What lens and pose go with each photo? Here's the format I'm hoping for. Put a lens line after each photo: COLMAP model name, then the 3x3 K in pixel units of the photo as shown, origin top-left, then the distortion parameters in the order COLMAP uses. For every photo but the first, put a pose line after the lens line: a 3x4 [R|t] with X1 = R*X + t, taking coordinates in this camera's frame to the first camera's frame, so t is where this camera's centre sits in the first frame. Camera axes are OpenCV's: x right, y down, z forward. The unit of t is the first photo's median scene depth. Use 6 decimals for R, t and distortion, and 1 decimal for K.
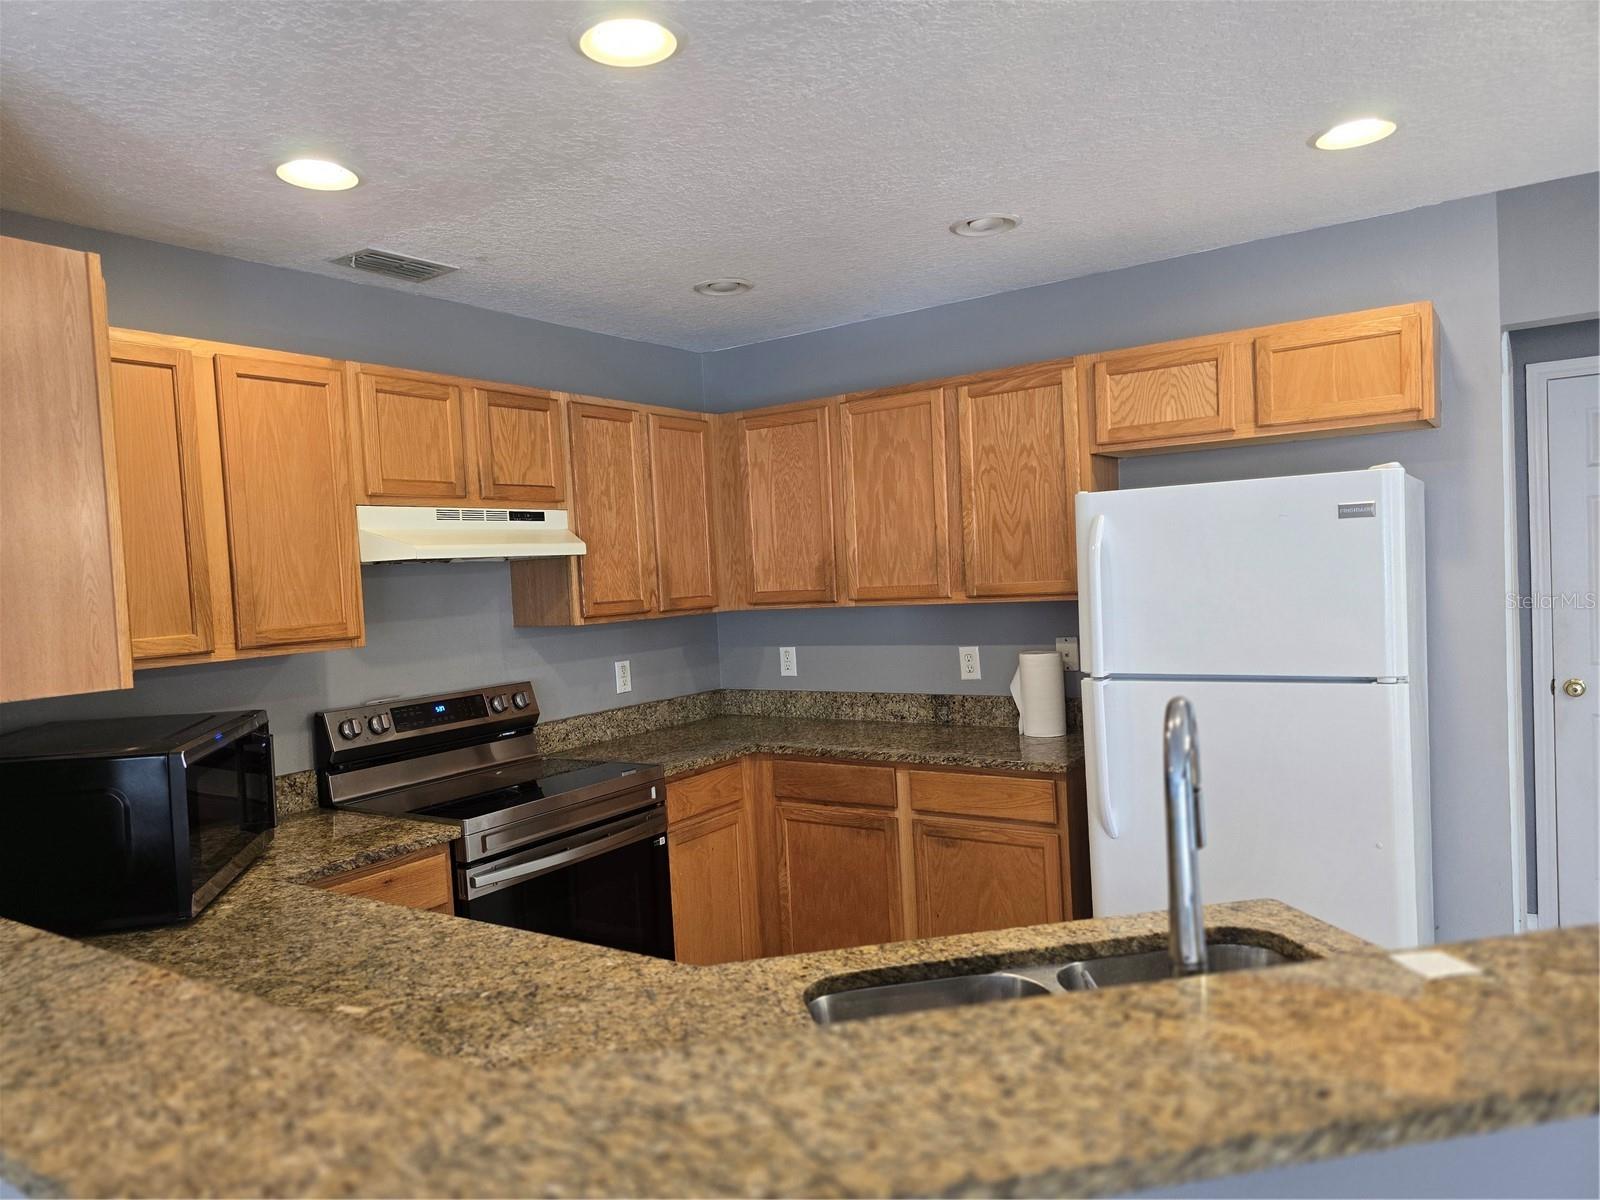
lens RADIAL K [[1067.7, 0, 794.9], [0, 1067.7, 614.8], [0, 0, 1]] dist [0.053530, -0.044862]
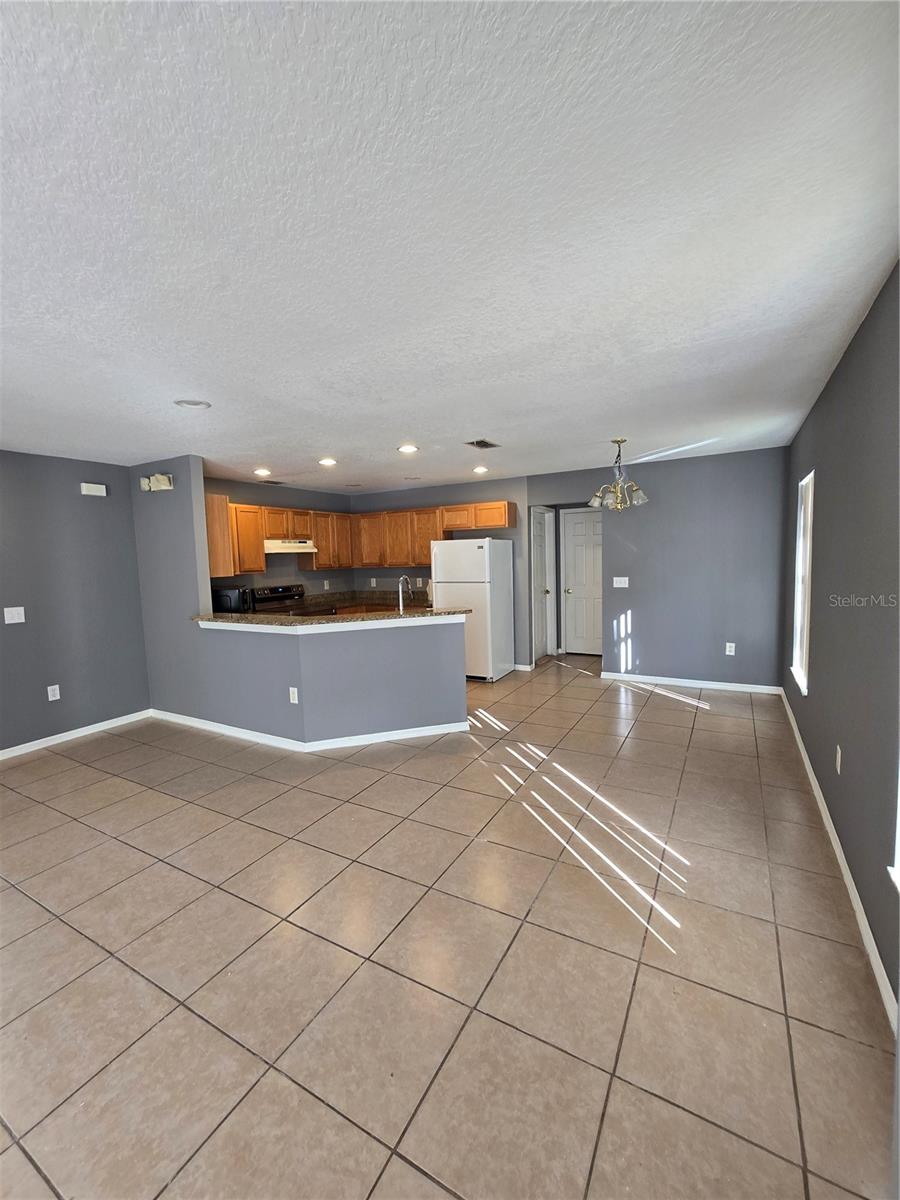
lens RADIAL K [[492.9, 0, 445.0], [0, 492.9, 596.0], [0, 0, 1]] dist [-0.000301, 0.000040]
pose [[0.997240, 0.016171, 0.072464, 0.146490], [-0.018761, 0.999204, 0.035203, 0.033008], [-0.071837, -0.036465, 0.996750, -0.857141]]
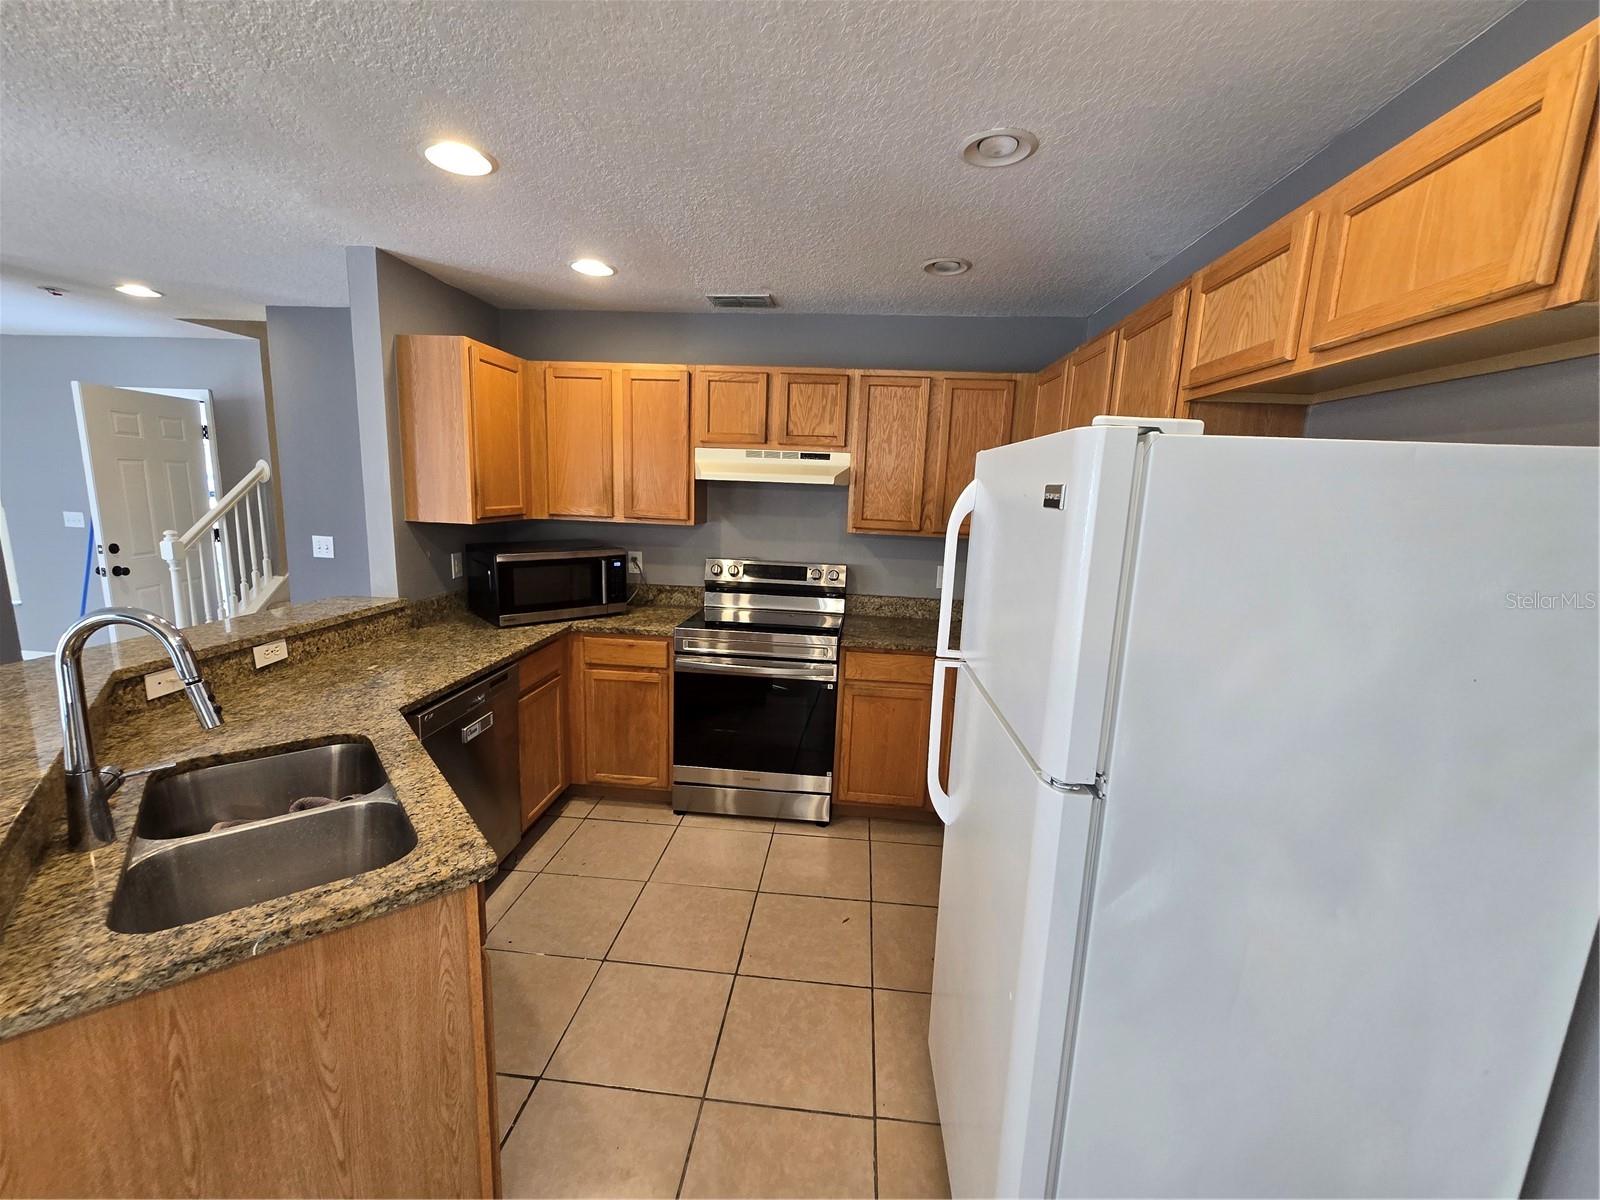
lens RADIAL K [[657.1, 0, 795.6], [0, 657.1, 600.4], [0, 0, 1]] dist [-0.000301, 0.000040]
pose [[0.490953, 0.220695, -0.842769, 0.554433], [-0.103327, 0.975304, 0.195208, -0.069500], [0.865037, -0.008757, 0.501632, 0.490060]]
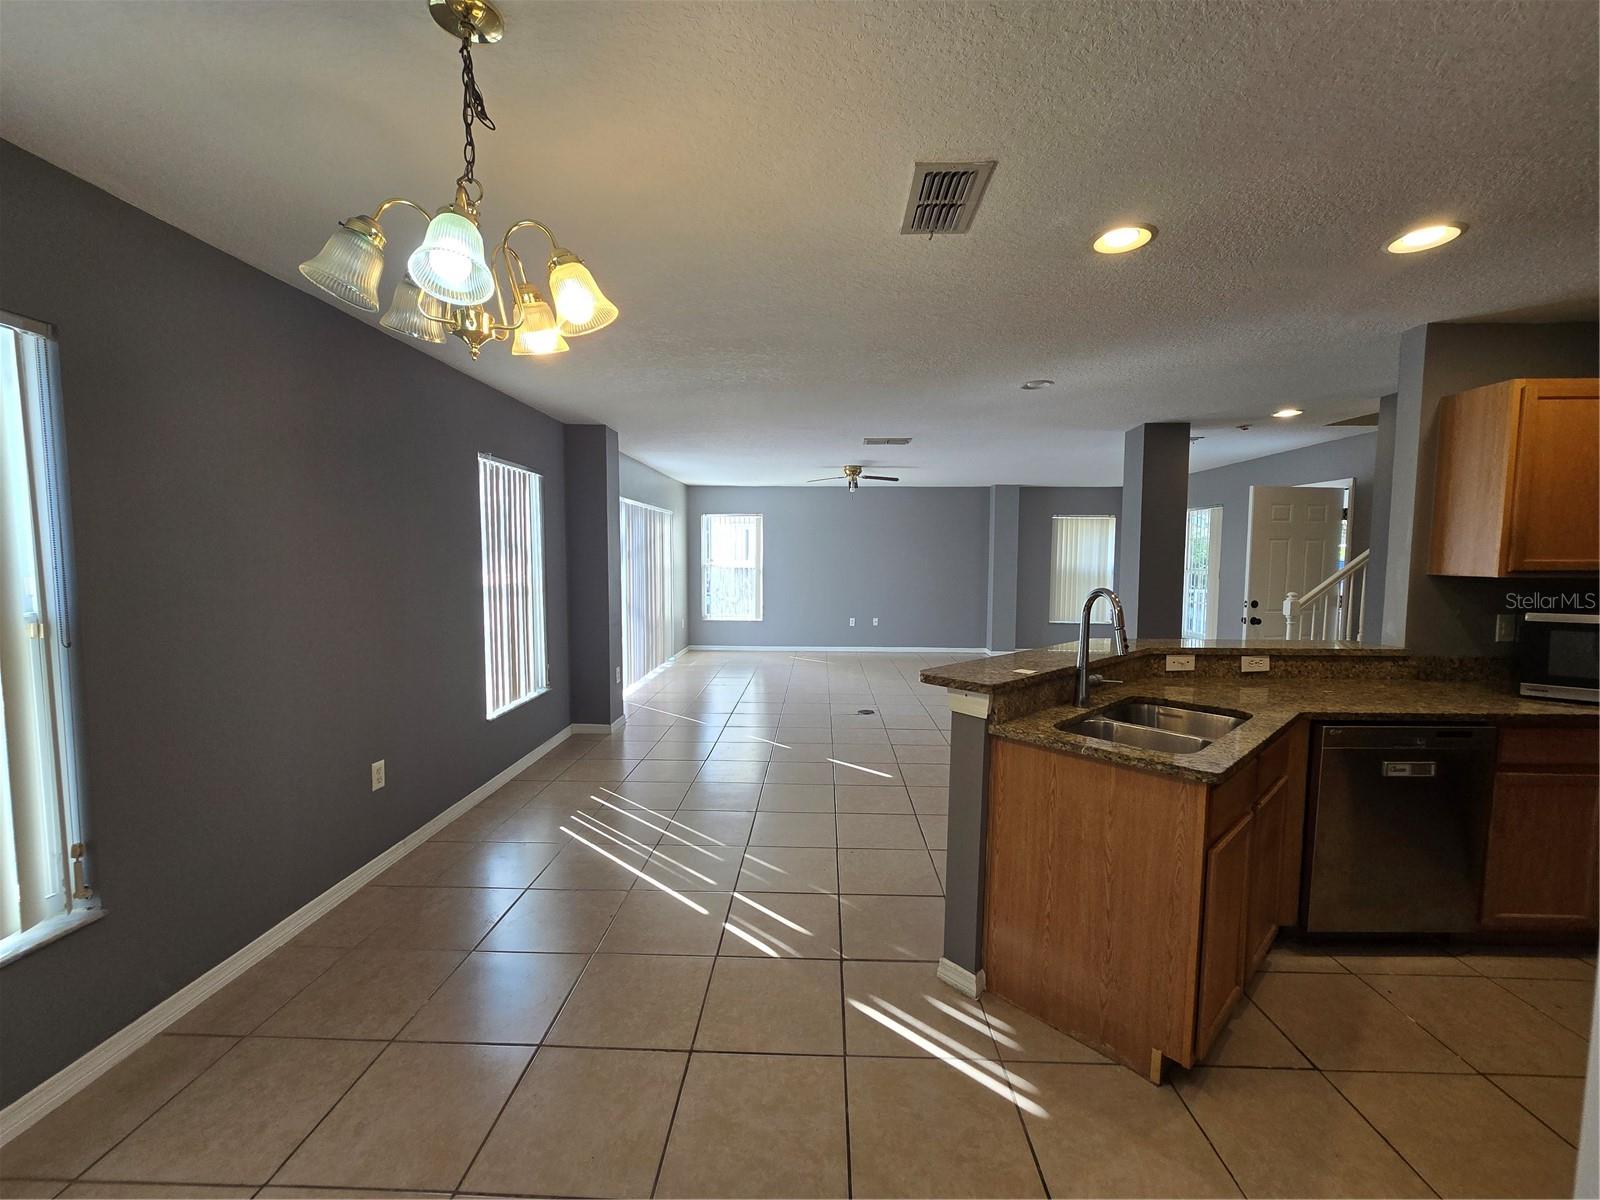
lens RADIAL K [[657.1, 0, 796.3], [0, 657.1, 603.1], [0, 0, 1]] dist [-0.000301, 0.000040]
pose [[-0.840978, 0.089081, -0.533687, 0.719449], [0.014789, 0.989770, 0.141904, -0.050517], [0.540868, 0.111446, -0.833692, 0.740047]]
